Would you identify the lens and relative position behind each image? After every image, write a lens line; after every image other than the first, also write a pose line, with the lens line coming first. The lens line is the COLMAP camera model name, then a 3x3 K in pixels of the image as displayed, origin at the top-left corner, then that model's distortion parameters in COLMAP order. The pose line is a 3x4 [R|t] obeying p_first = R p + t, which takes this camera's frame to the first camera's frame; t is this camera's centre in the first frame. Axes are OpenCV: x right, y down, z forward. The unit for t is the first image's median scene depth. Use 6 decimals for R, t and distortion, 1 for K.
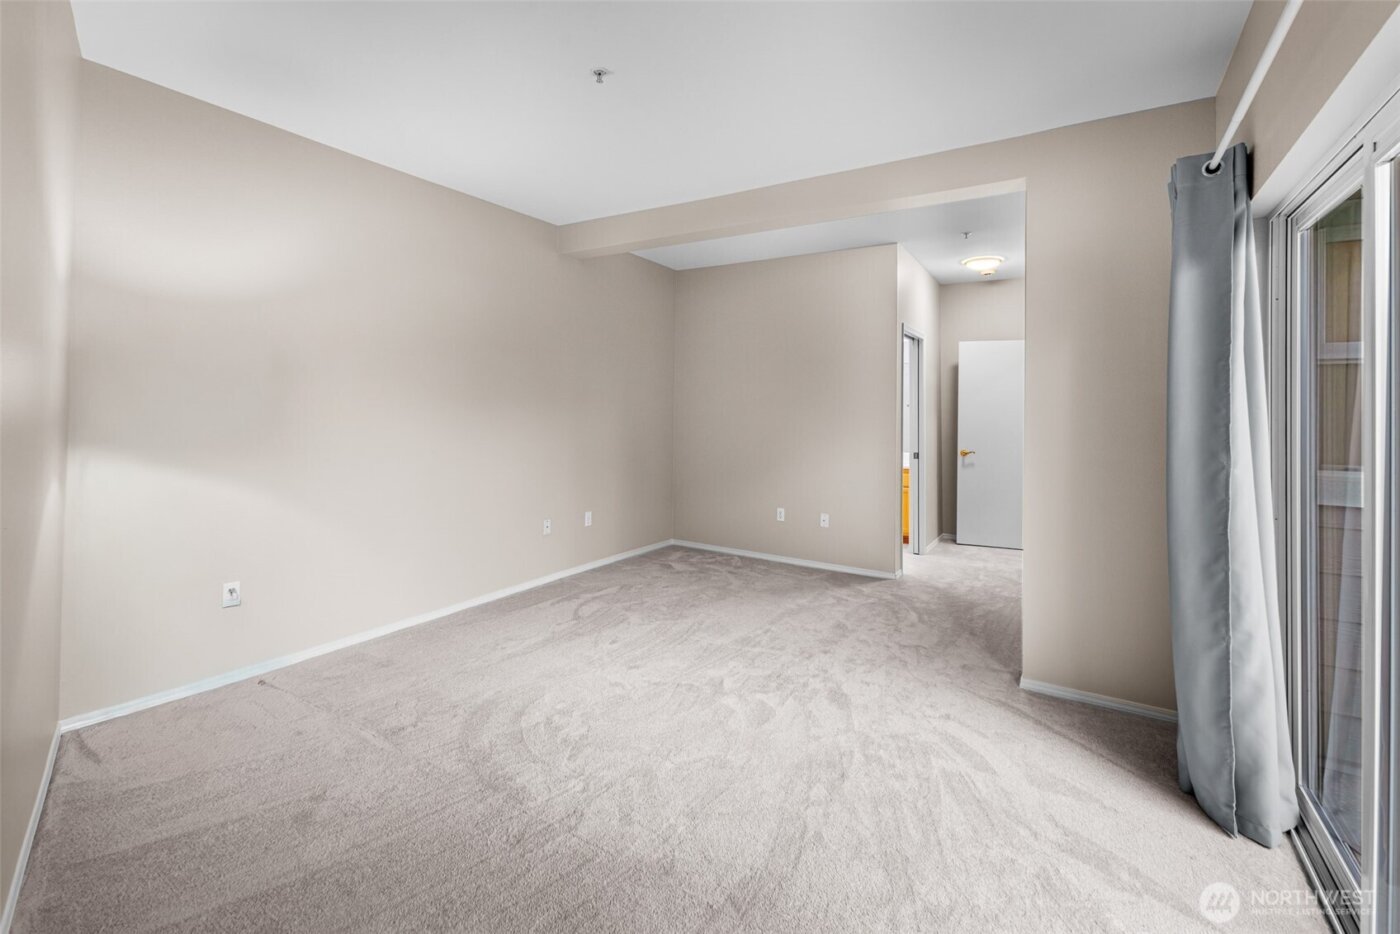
lens RADIAL K [[606.4, 0, 699.2], [0, 606.4, 431.9], [0, 0, 1]] dist [0.001996, -0.000923]
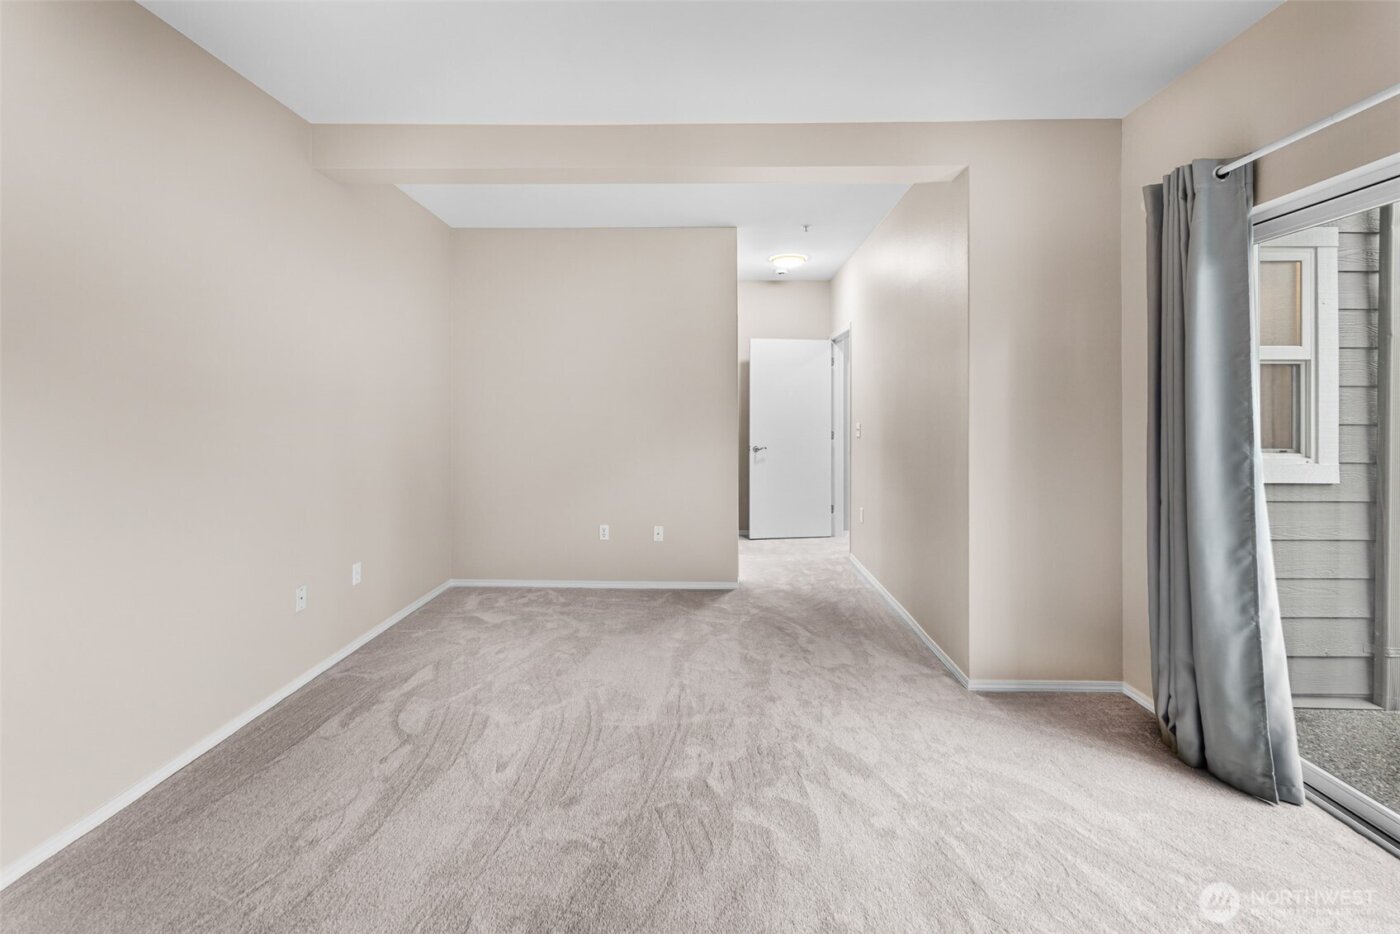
lens RADIAL K [[606.4, 0, 699.2], [0, 606.4, 431.9], [0, 0, 1]] dist [0.001996, -0.000923]
pose [[0.860233, -0.032481, 0.508865, -0.332667], [0.030100, 0.999463, 0.012911, -0.018522], [-0.509012, 0.004211, 0.860749, 0.390929]]
